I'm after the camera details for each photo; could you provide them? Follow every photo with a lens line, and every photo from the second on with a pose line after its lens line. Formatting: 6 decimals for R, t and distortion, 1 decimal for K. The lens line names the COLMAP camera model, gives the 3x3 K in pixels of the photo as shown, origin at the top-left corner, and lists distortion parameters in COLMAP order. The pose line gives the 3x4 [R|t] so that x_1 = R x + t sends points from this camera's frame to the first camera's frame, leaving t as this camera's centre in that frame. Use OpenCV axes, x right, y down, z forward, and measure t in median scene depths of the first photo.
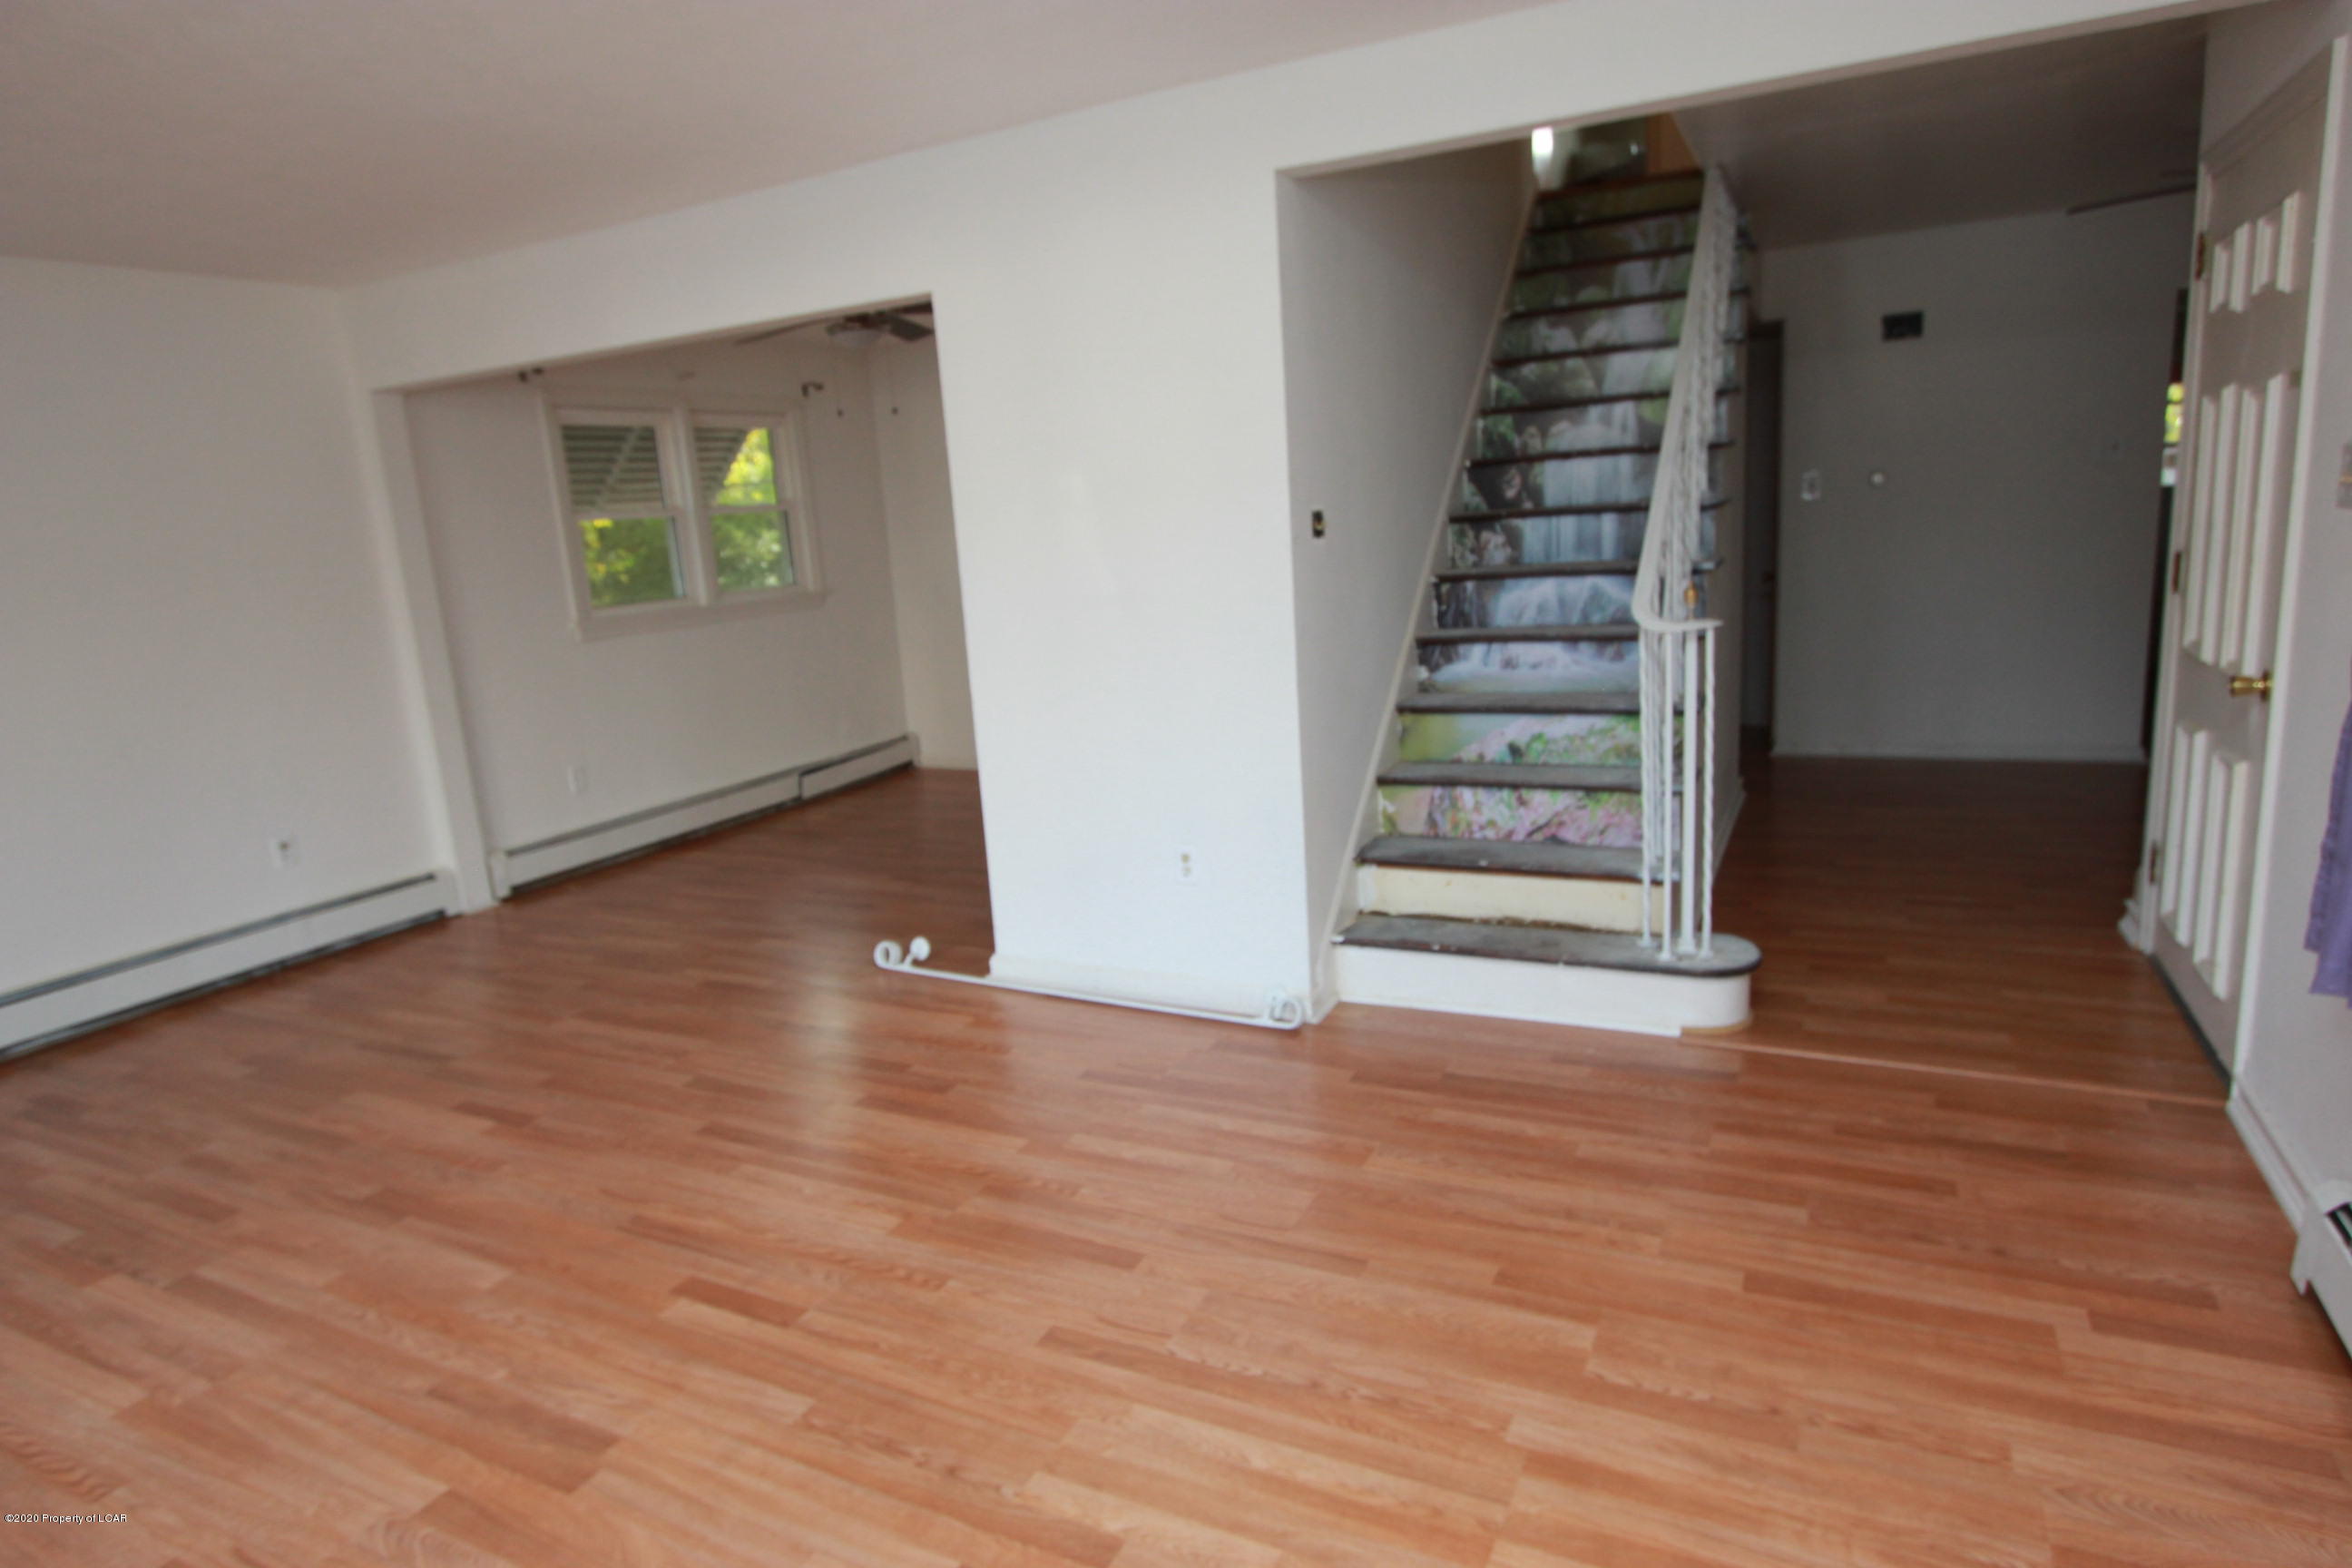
lens RADIAL K [[1320.0, 0, 1175.6], [0, 1320.0, 790.1], [0, 0, 1]] dist [-0.012899, 0.004008]
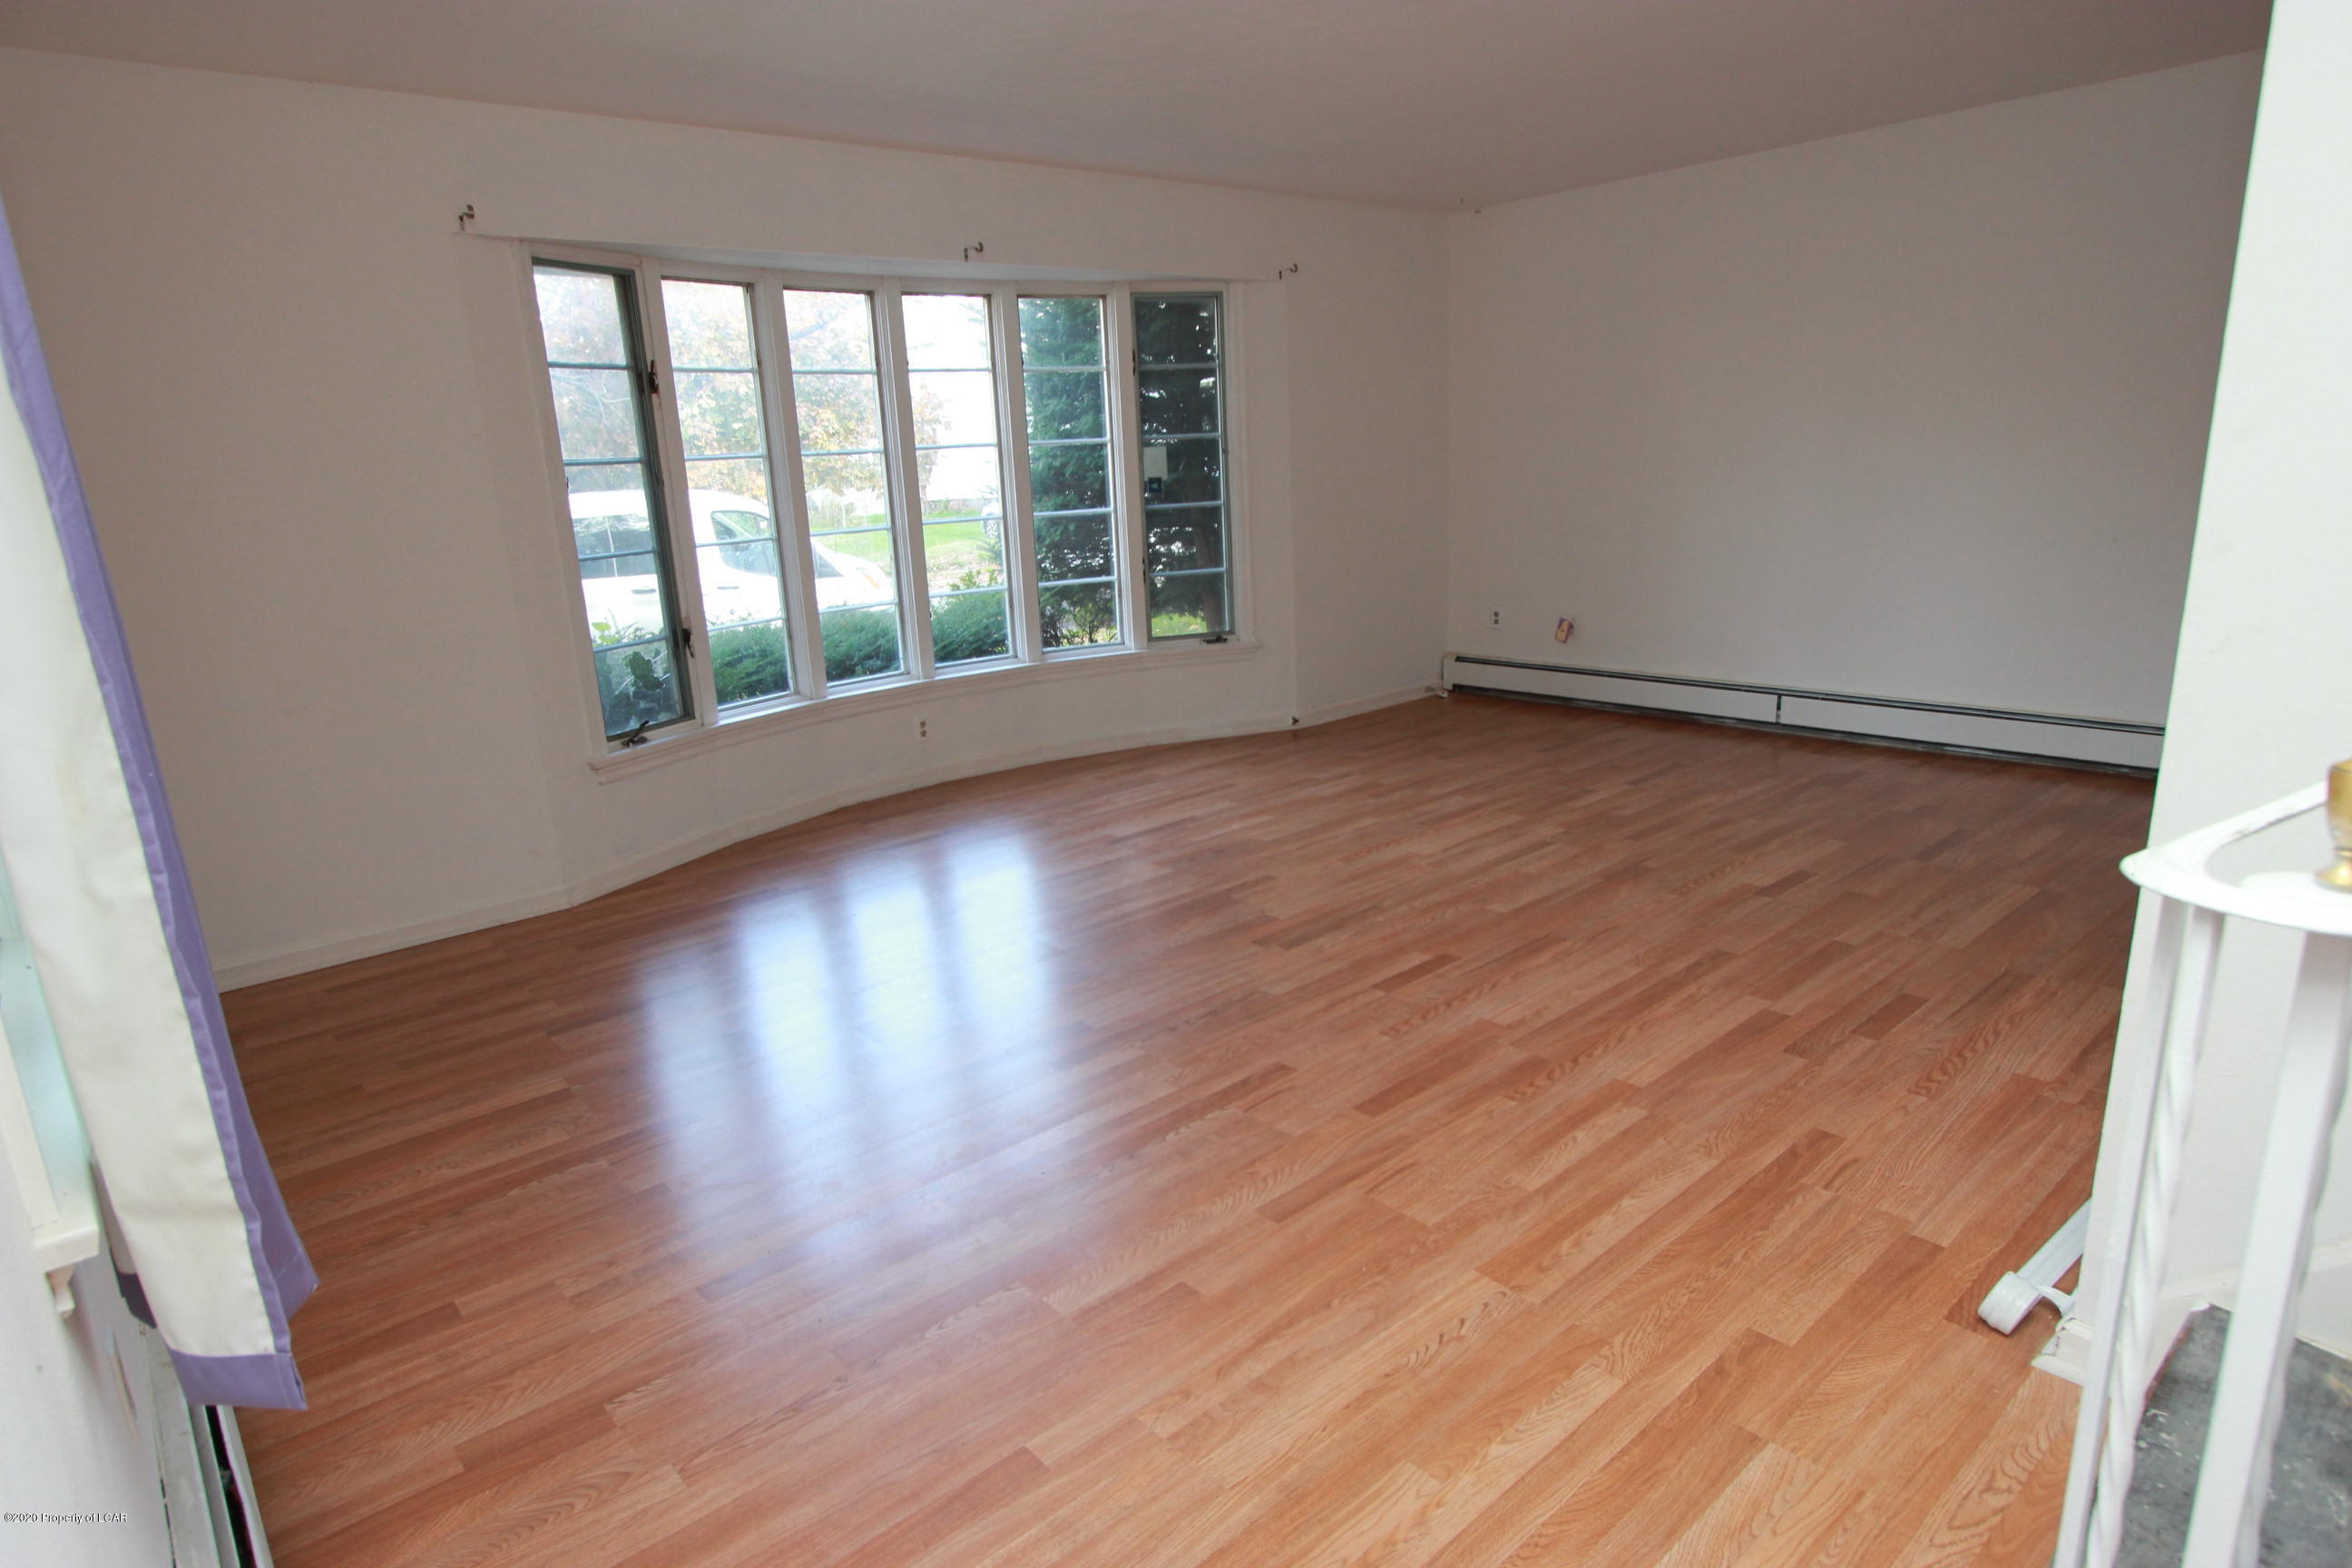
lens RADIAL K [[1295.1, 0, 1200.1], [0, 1295.1, 819.9], [0, 0, 1]] dist [-0.006194, -0.000037]
pose [[-0.354530, 0.339989, -0.871043, 0.702353], [-0.122985, 0.906504, 0.403887, -0.222881], [0.926921, 0.250315, -0.279570, 0.902358]]
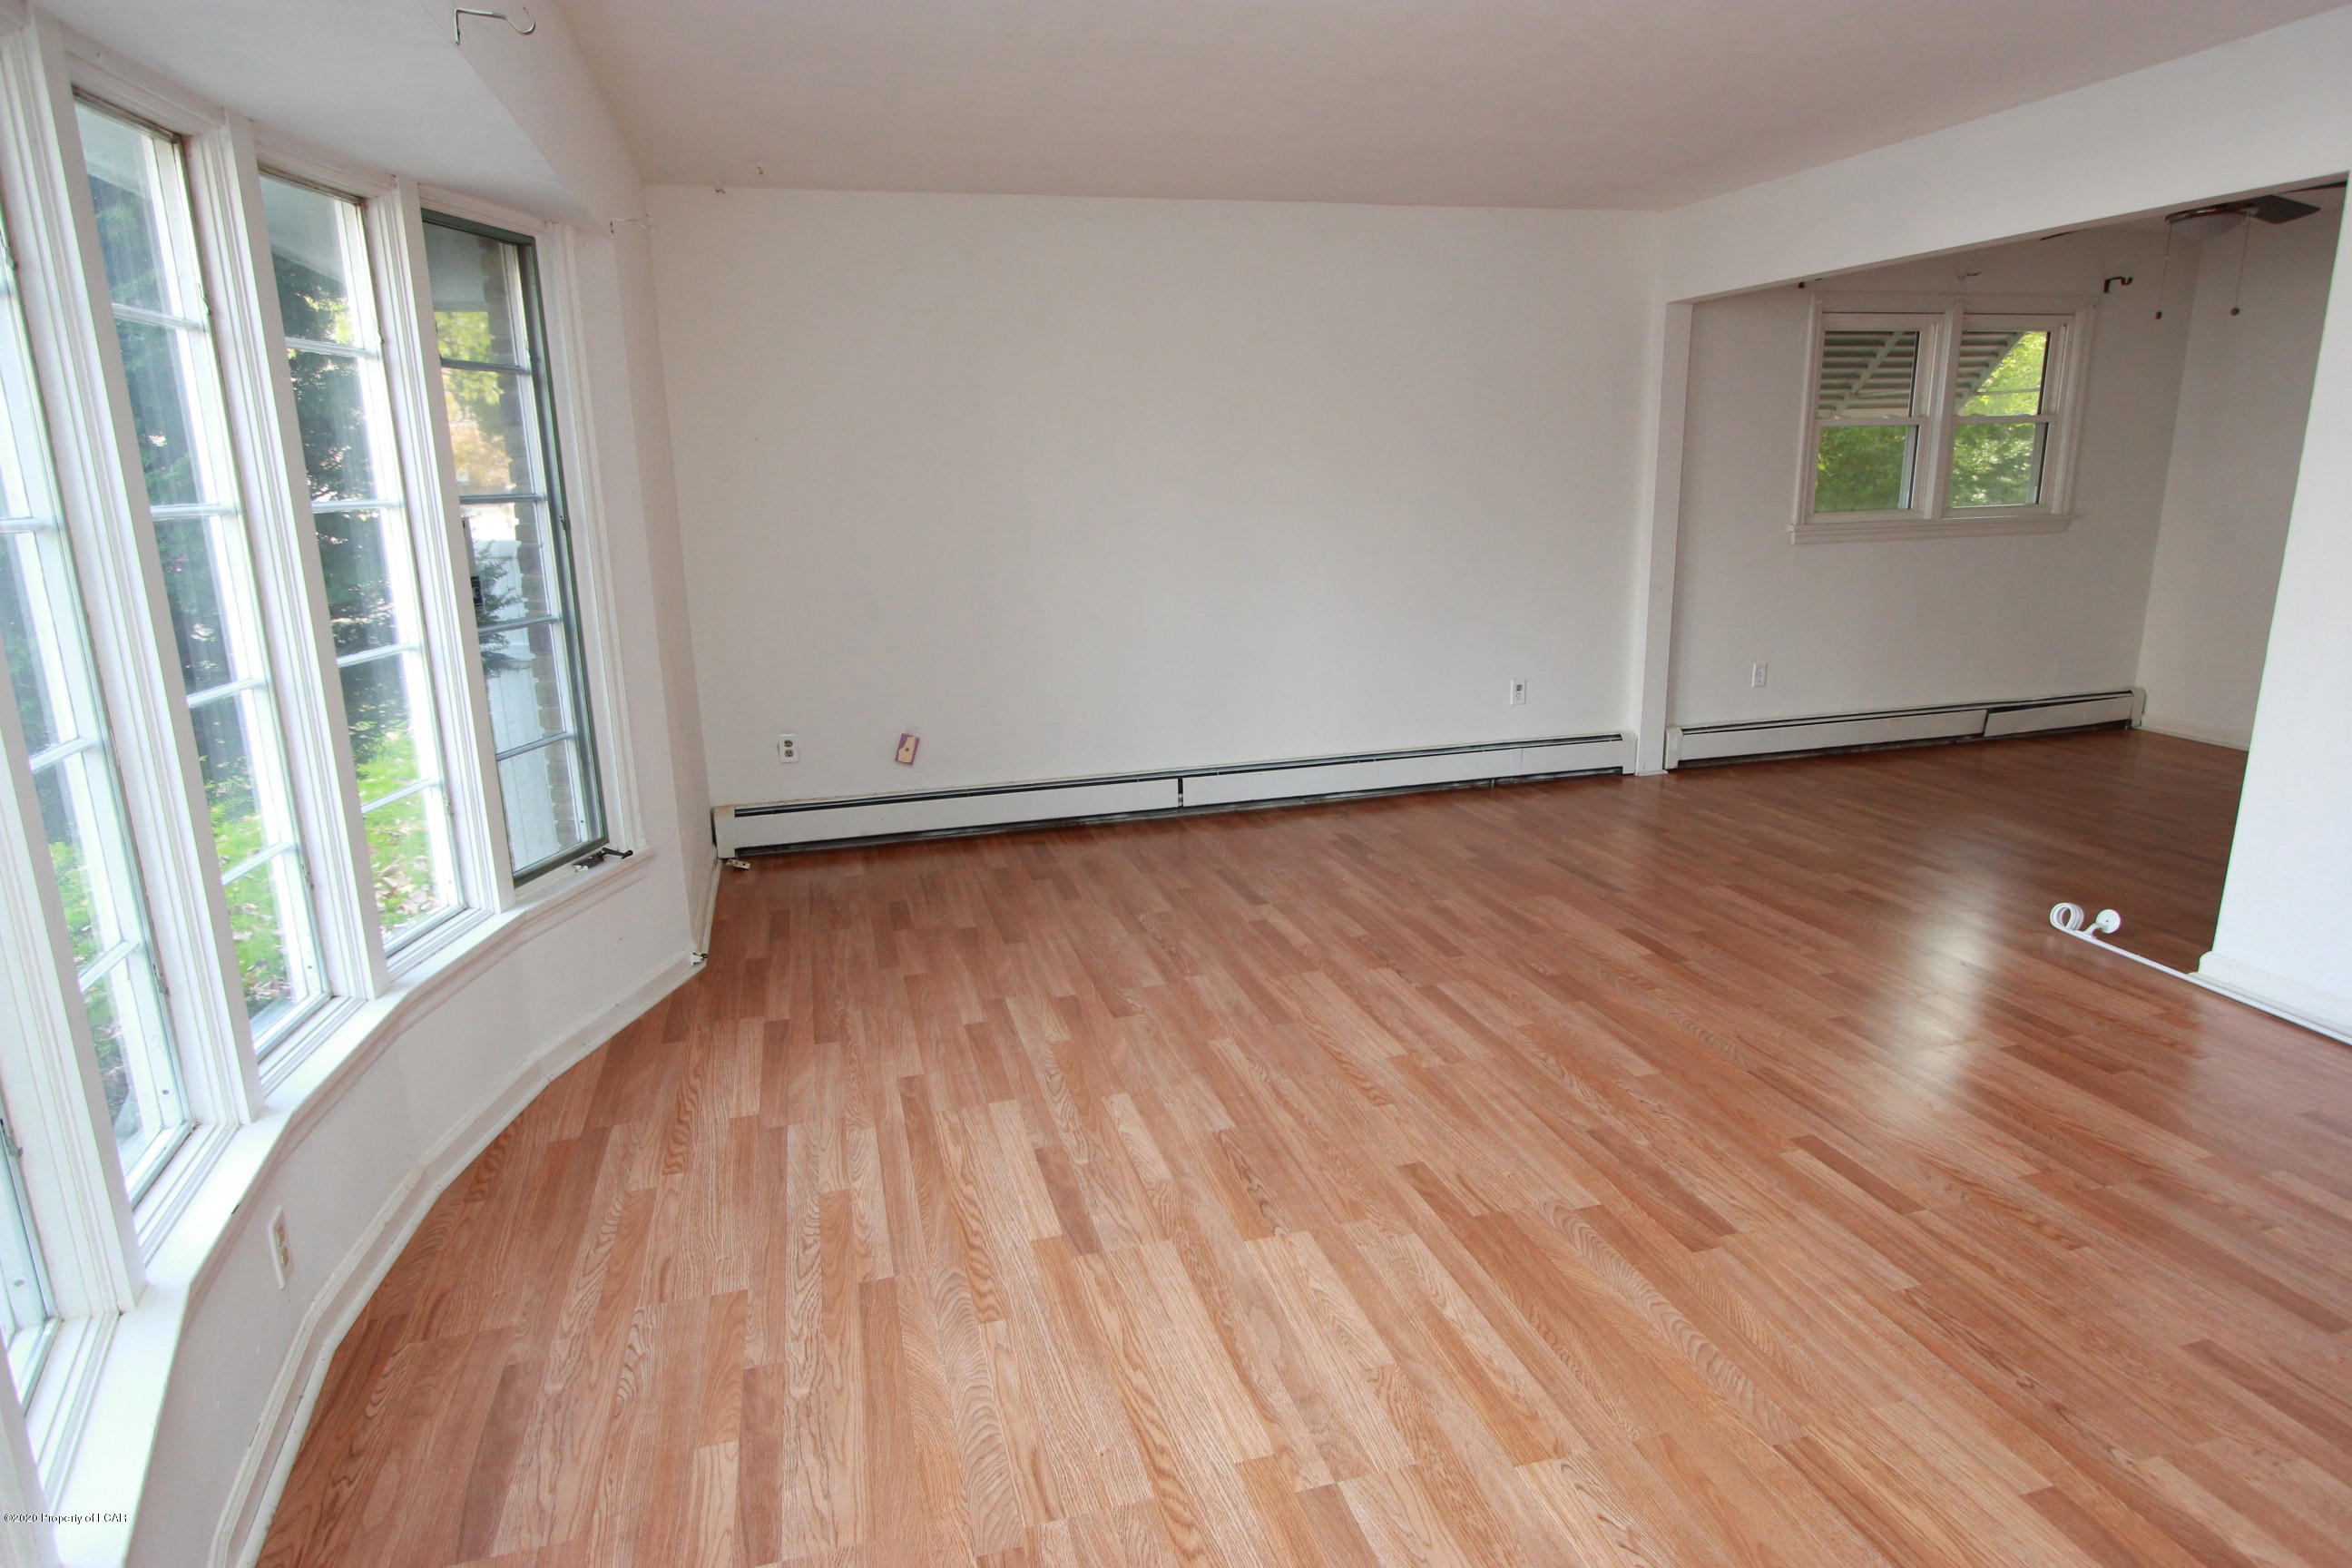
lens RADIAL K [[1320.0, 0, 1175.6], [0, 1320.0, 790.1], [0, 0, 1]] dist [-0.012899, 0.004008]
pose [[0.675309, 0.227038, -0.701720, -0.018740], [-0.175457, 0.973579, 0.146144, 0.018316], [0.716360, 0.024429, 0.697303, -0.126190]]
